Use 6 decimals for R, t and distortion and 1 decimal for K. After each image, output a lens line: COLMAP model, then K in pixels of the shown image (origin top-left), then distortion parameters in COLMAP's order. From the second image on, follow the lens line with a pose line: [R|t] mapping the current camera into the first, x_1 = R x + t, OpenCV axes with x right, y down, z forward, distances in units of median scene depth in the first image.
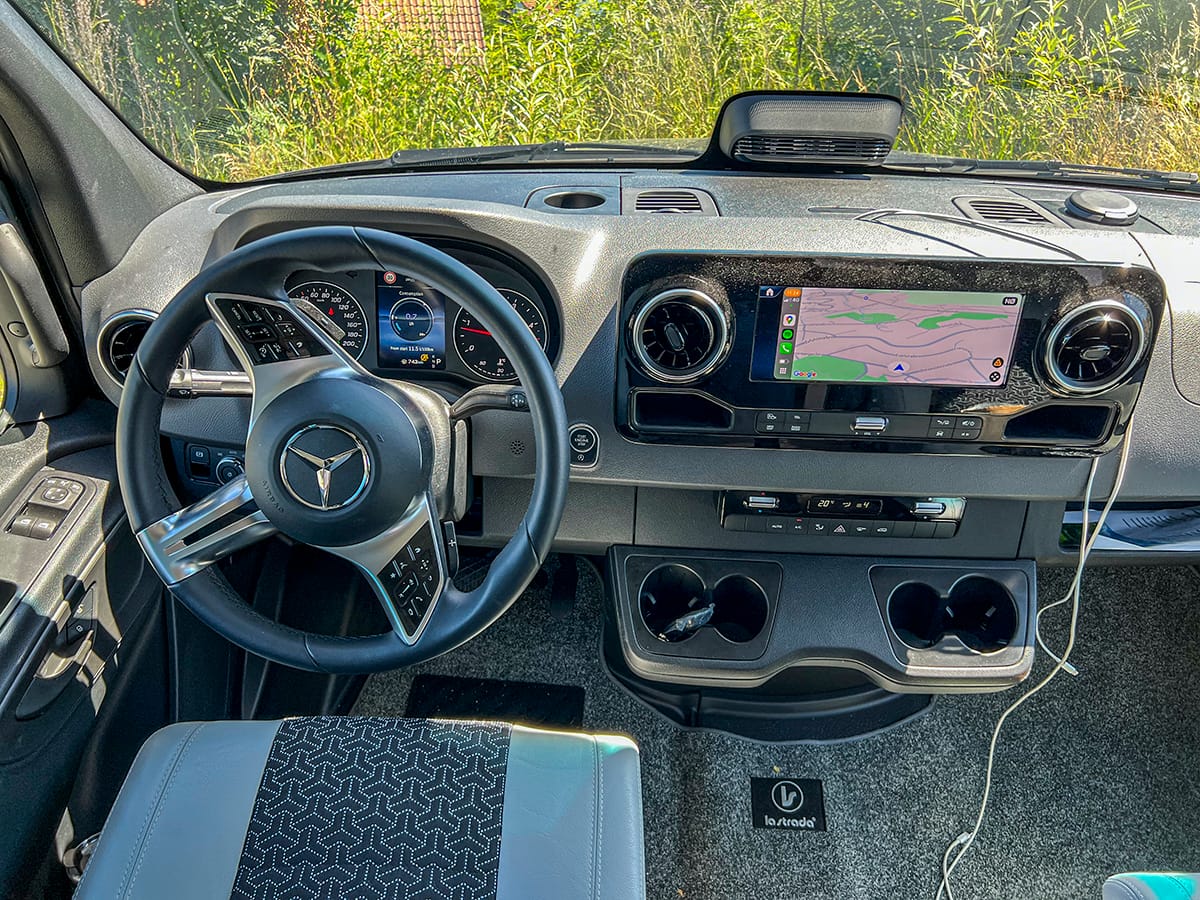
lens RADIAL K [[926.2, 0, 600.0], [0, 926.2, 450.0], [0, 0, 1]] dist [0.009204, -0.002900]
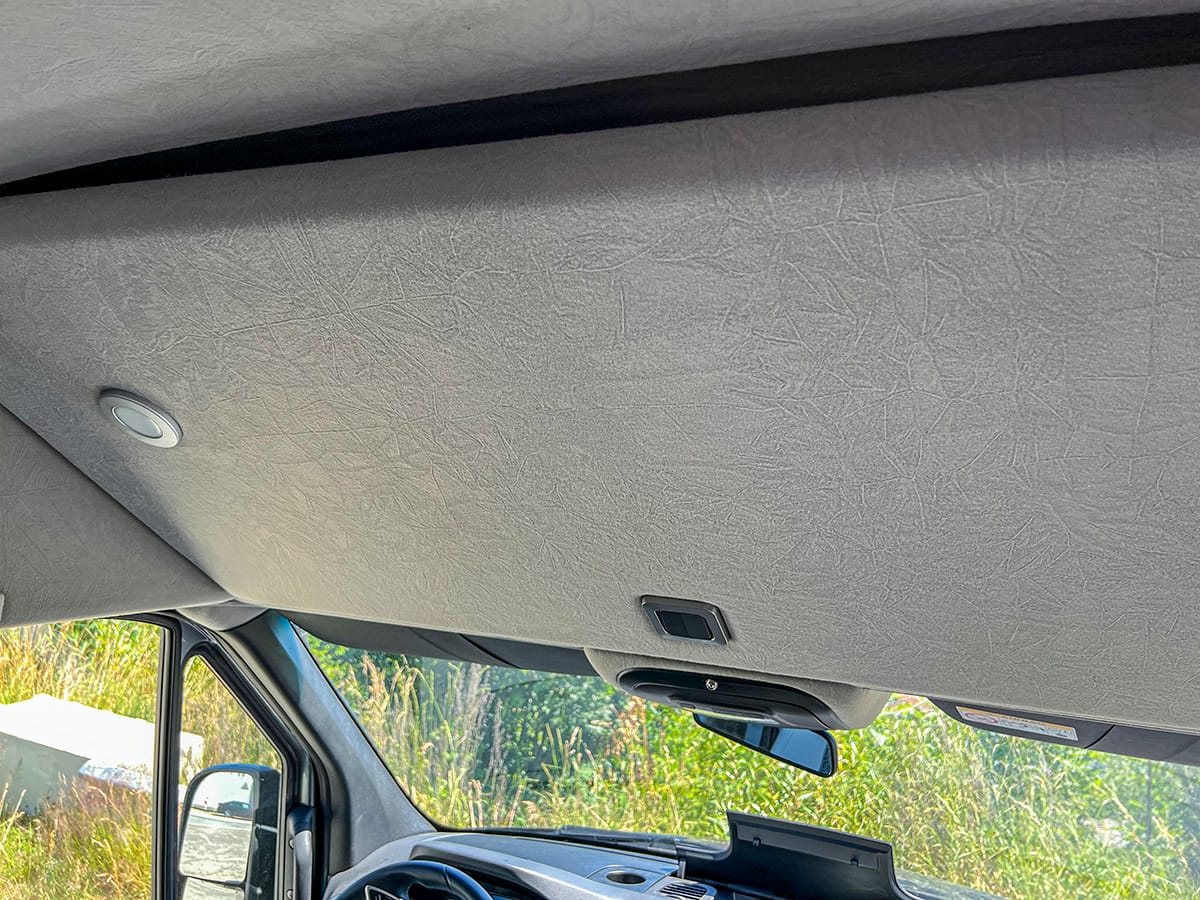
lens RADIAL K [[926.2, 0, 600.0], [0, 926.2, 450.0], [0, 0, 1]] dist [0.009204, -0.002900]
pose [[0.917166, 0.006217, -0.398457, 0.661093], [-0.260178, 0.766707, -0.586914, 0.116697], [0.301851, 0.641967, 0.704815, -0.657414]]
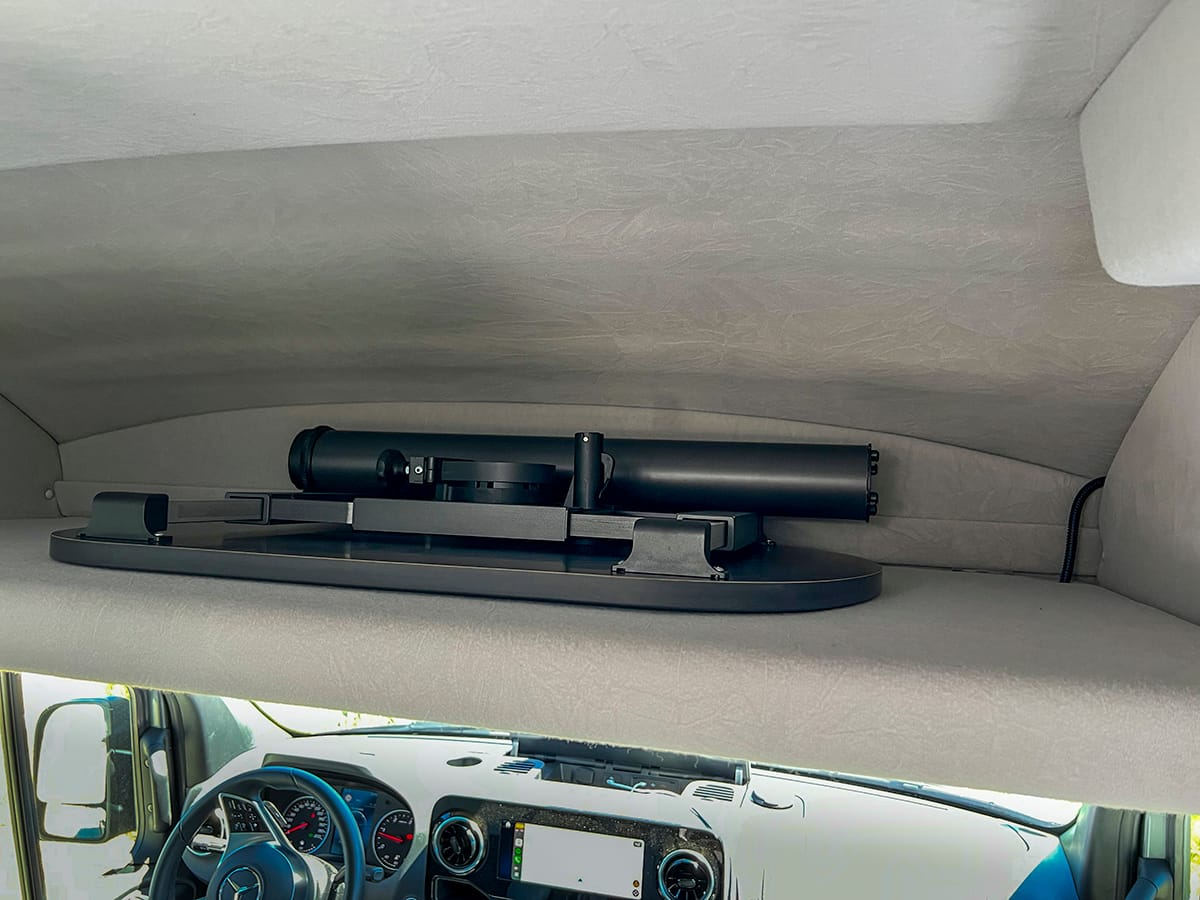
lens RADIAL K [[926.2, 0, 600.0], [0, 926.2, 450.0], [0, 0, 1]] dist [0.009204, -0.002900]
pose [[0.969684, 0.005411, -0.244301, 0.786406], [-0.137258, 0.839197, -0.526222, 0.142162], [0.202169, 0.543801, 0.814498, -0.821760]]
